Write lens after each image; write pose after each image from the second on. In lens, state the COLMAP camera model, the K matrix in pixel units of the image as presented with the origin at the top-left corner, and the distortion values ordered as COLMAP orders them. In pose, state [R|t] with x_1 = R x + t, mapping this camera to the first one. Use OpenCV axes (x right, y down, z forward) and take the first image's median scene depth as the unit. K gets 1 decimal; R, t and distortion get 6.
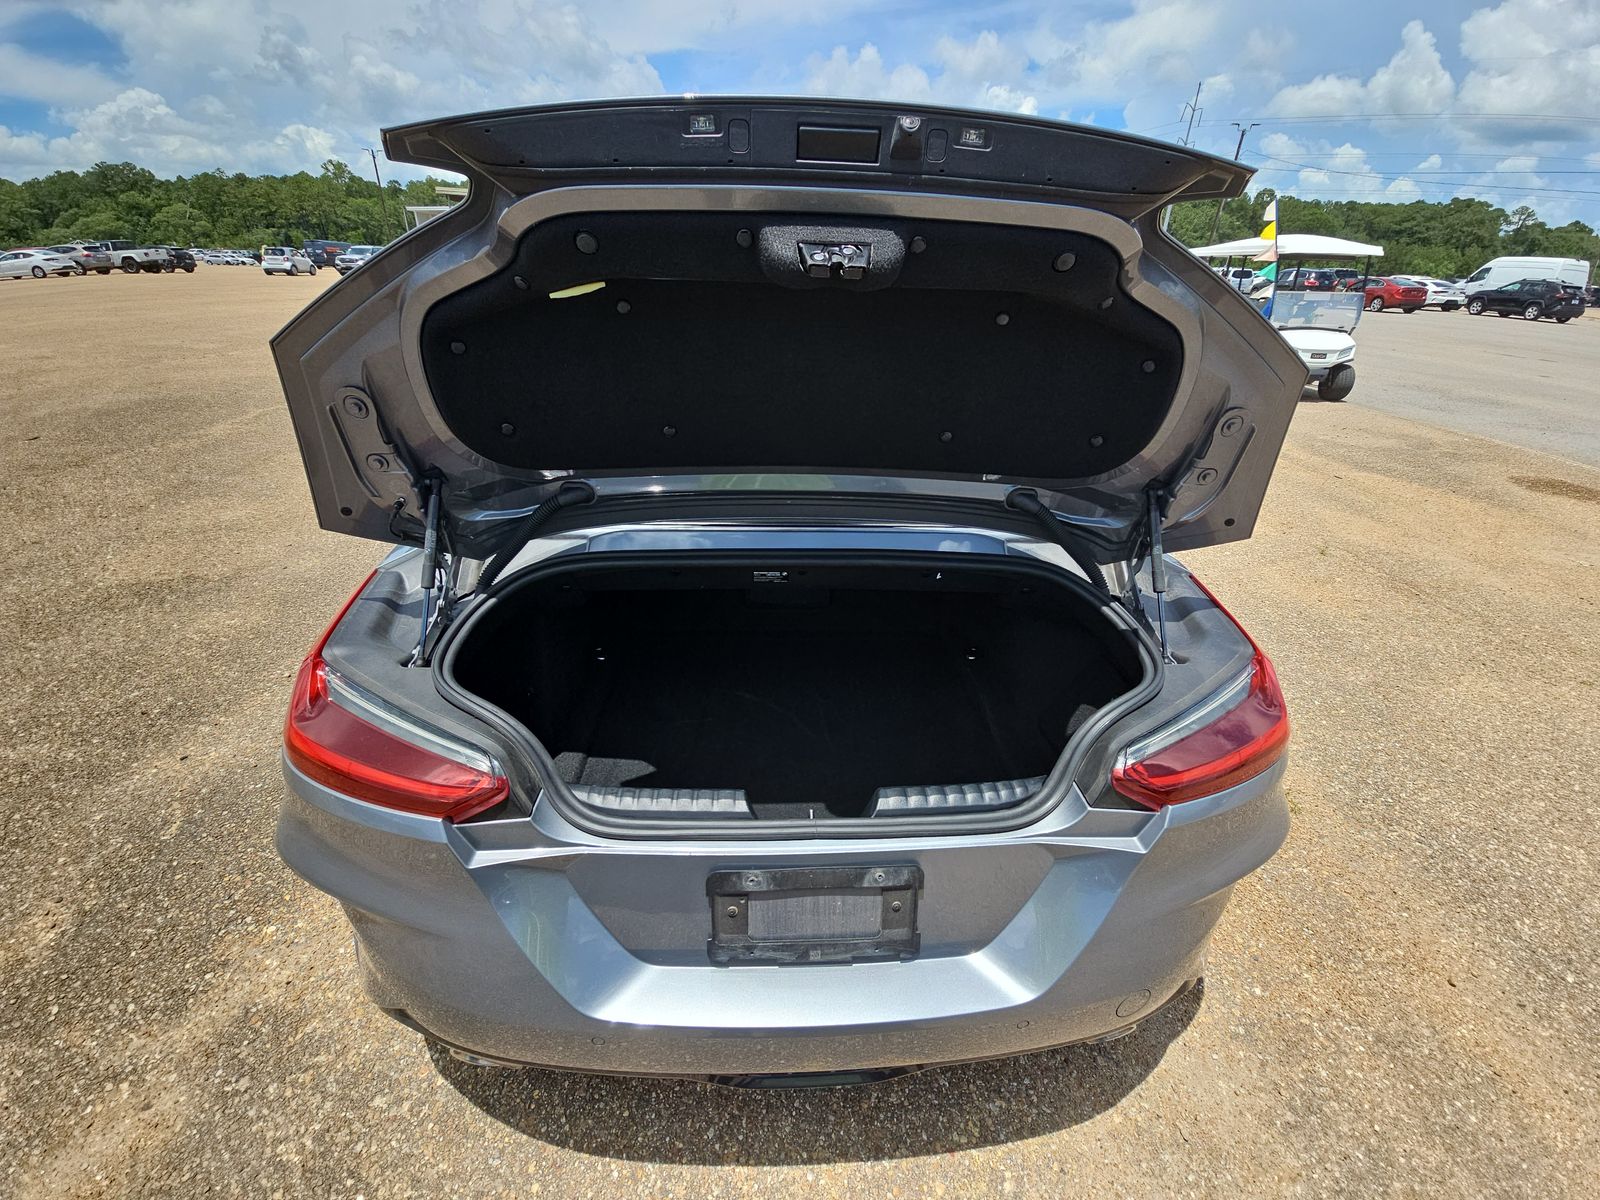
lens RADIAL K [[654.2, 0, 796.9], [0, 654.2, 601.3], [0, 0, 1]] dist [0.026454, -0.018541]
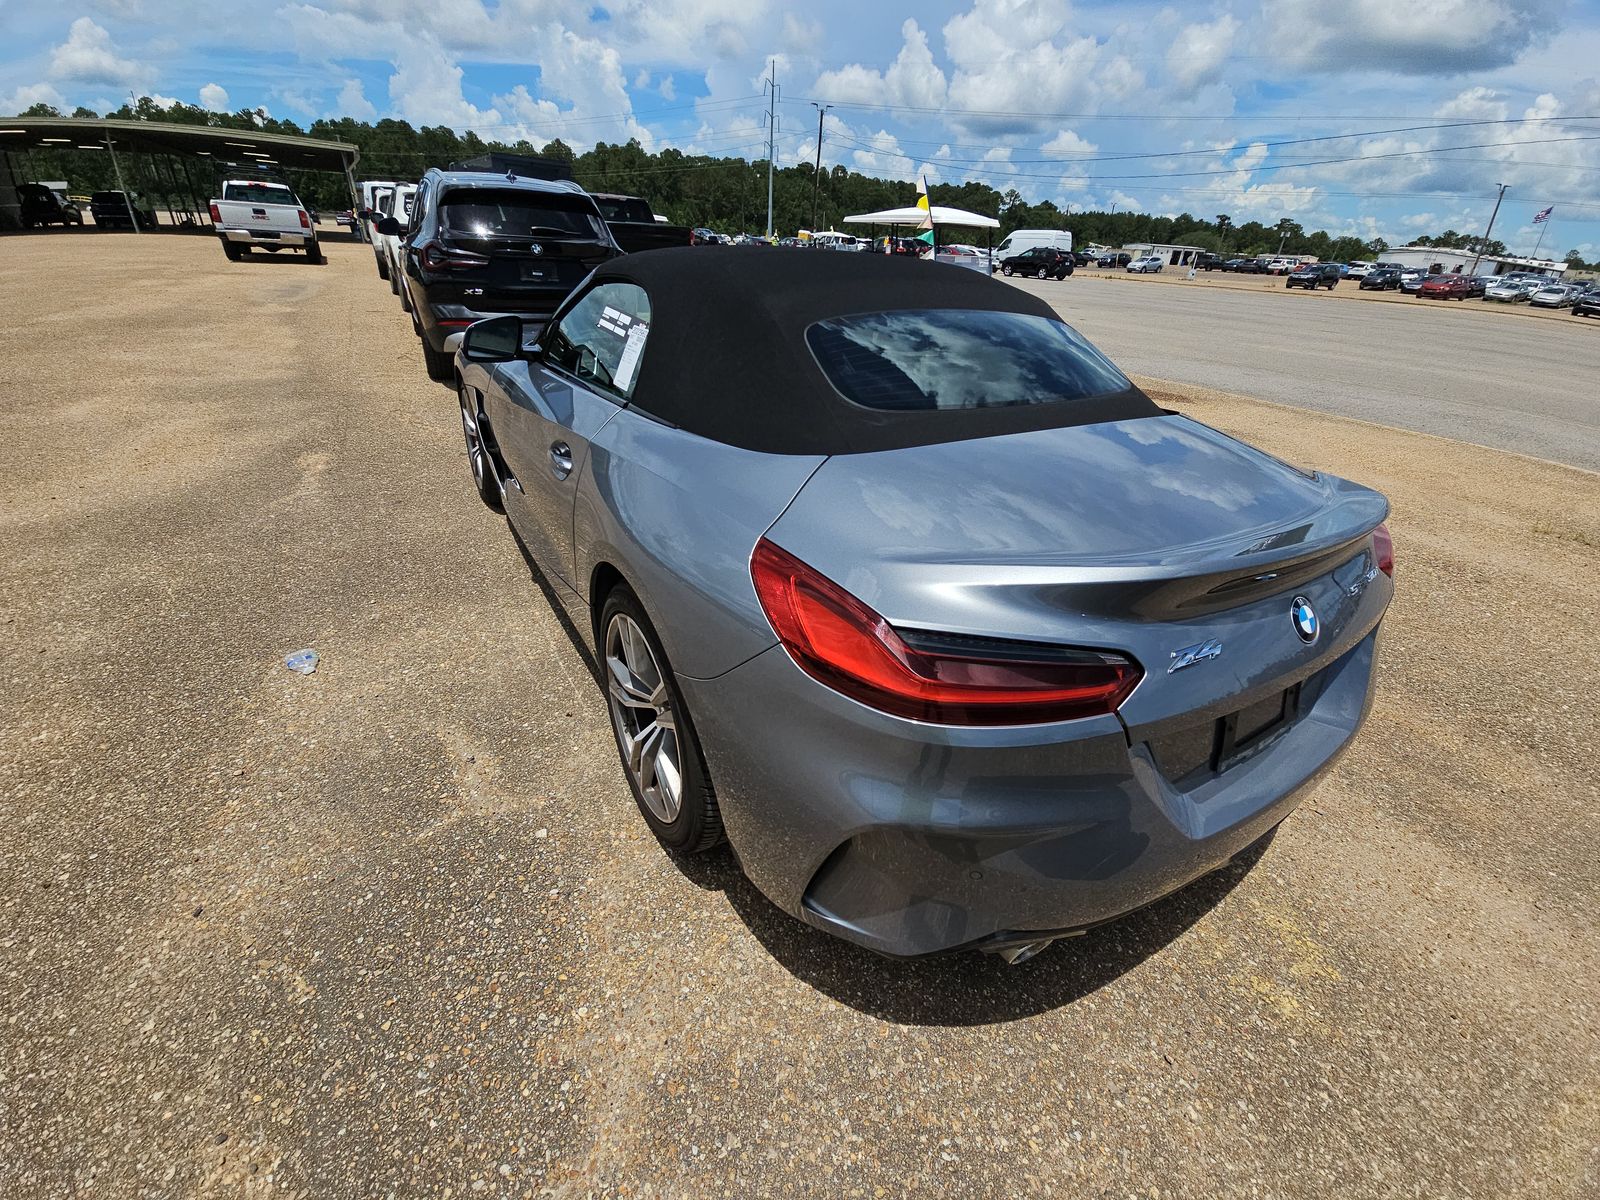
lens RADIAL K [[654.2, 0, 803.1], [0, 654.2, 596.9], [0, 0, 1]] dist [0.026454, -0.018541]
pose [[0.874939, -0.209954, 0.436351, -0.660512], [0.191186, 0.977684, 0.087070, -0.026097], [-0.444894, 0.007243, 0.895554, 0.105357]]
